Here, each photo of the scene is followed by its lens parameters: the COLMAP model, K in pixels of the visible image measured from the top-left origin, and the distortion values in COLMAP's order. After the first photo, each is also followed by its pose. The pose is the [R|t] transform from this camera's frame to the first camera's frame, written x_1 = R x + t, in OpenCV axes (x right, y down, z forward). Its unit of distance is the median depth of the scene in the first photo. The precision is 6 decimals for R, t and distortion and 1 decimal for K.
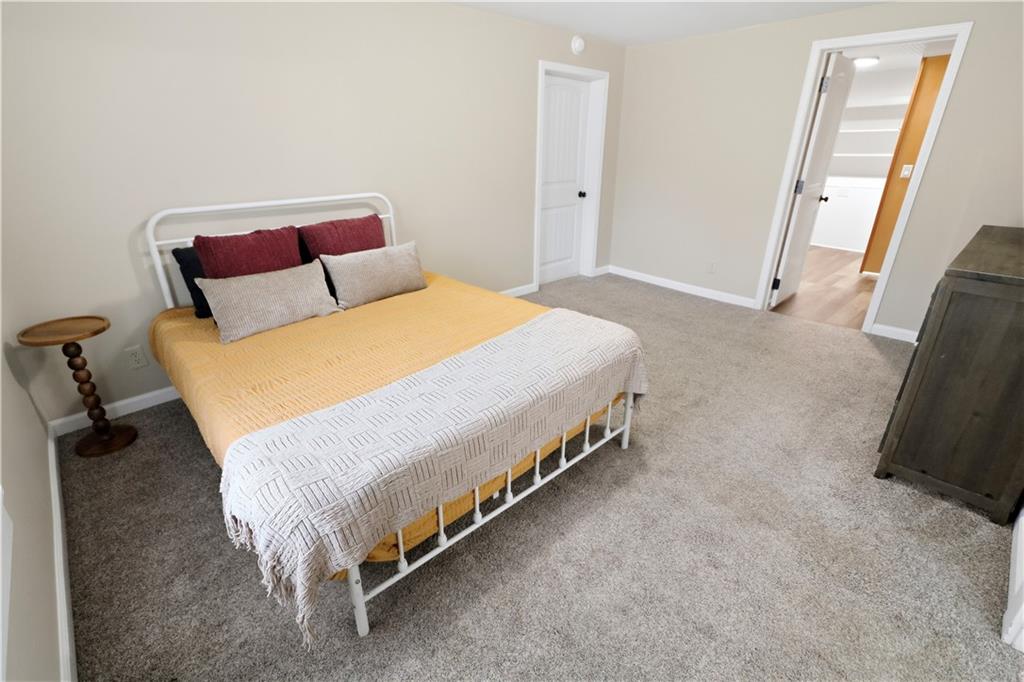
lens RADIAL K [[474.8, 0, 509.7], [0, 474.8, 340.3], [0, 0, 1]] dist [0.014345, 0.002300]
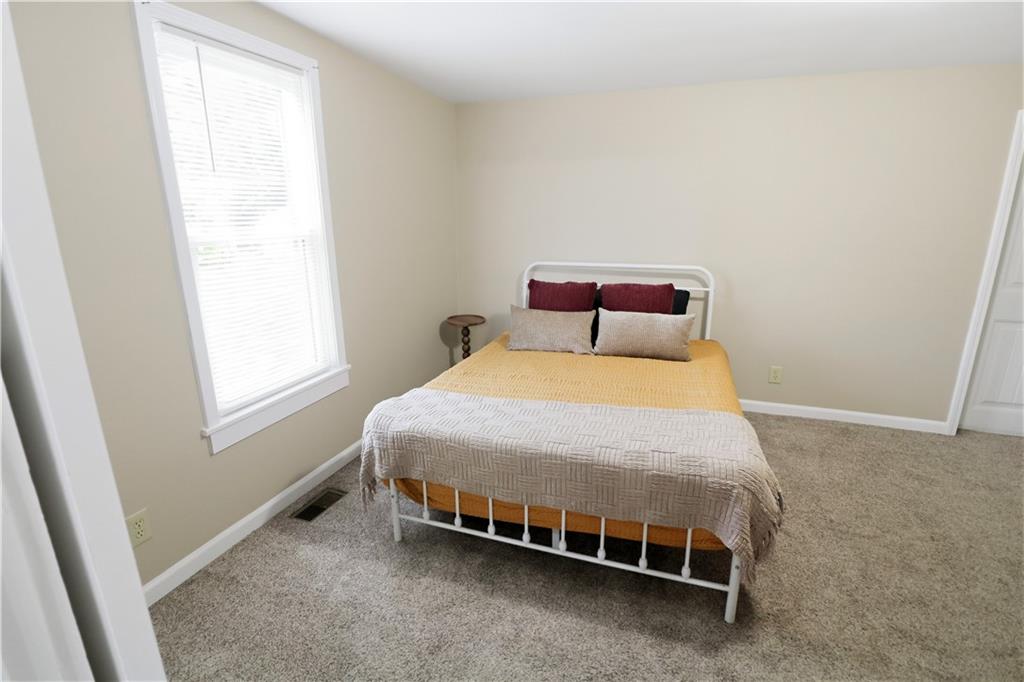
lens RADIAL K [[474.8, 0, 509.7], [0, 474.8, 336.4], [0, 0, 1]] dist [0.014345, 0.002300]
pose [[0.471192, 0.221411, -0.853789, 0.627653], [-0.348295, 0.936023, 0.050518, -0.104827], [0.810351, 0.273567, 0.518163, 0.234897]]
